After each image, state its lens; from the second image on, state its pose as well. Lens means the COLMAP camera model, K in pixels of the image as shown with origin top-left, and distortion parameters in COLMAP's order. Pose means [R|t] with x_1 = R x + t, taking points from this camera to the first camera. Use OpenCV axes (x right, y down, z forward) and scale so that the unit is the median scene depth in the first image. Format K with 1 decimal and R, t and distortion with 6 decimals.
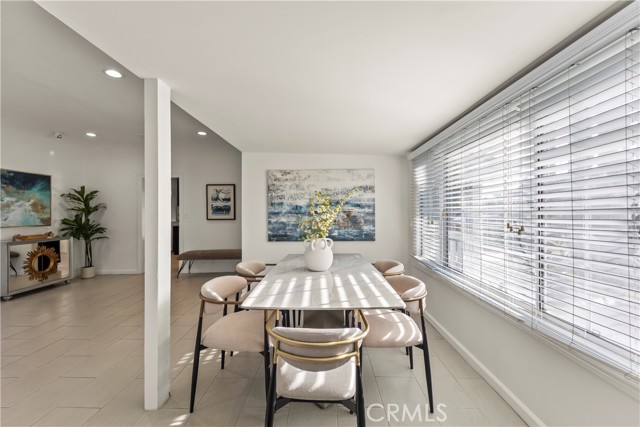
lens RADIAL K [[256.1, 0, 319.5], [0, 256.1, 213.6], [0, 0, 1]] dist [0.017407, -0.006341]
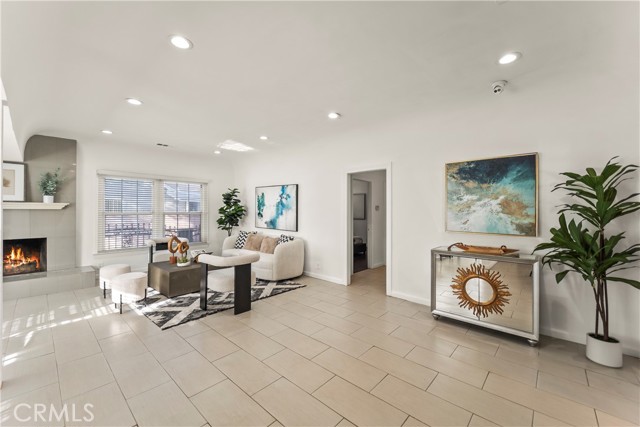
lens RADIAL K [[256.1, 0, 317.2], [0, 256.1, 208.6], [0, 0, 1]] dist [0.017407, -0.006341]
pose [[-0.672964, -0.003680, -0.739666, -0.280107], [-0.001993, 0.999993, -0.003162, -0.016784], [0.739672, -0.000653, -0.672967, 1.108897]]
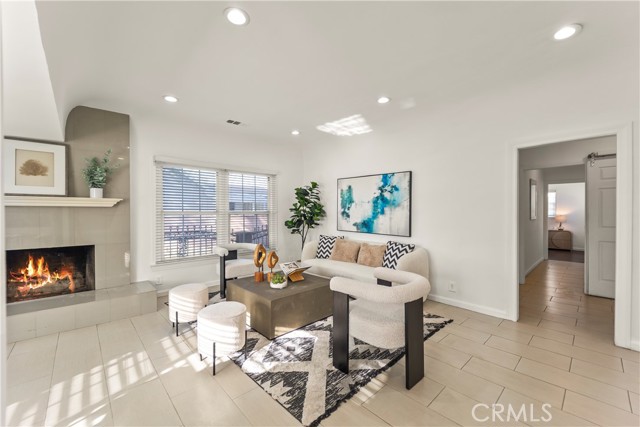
lens RADIAL K [[256.1, 0, 315.8], [0, 256.1, 212.9], [0, 0, 1]] dist [0.017407, -0.006341]
pose [[-0.732265, 0.007679, -0.680976, -0.276890], [0.002761, 0.999962, 0.008308, -0.001916], [0.681014, 0.004204, -0.732259, 0.634121]]
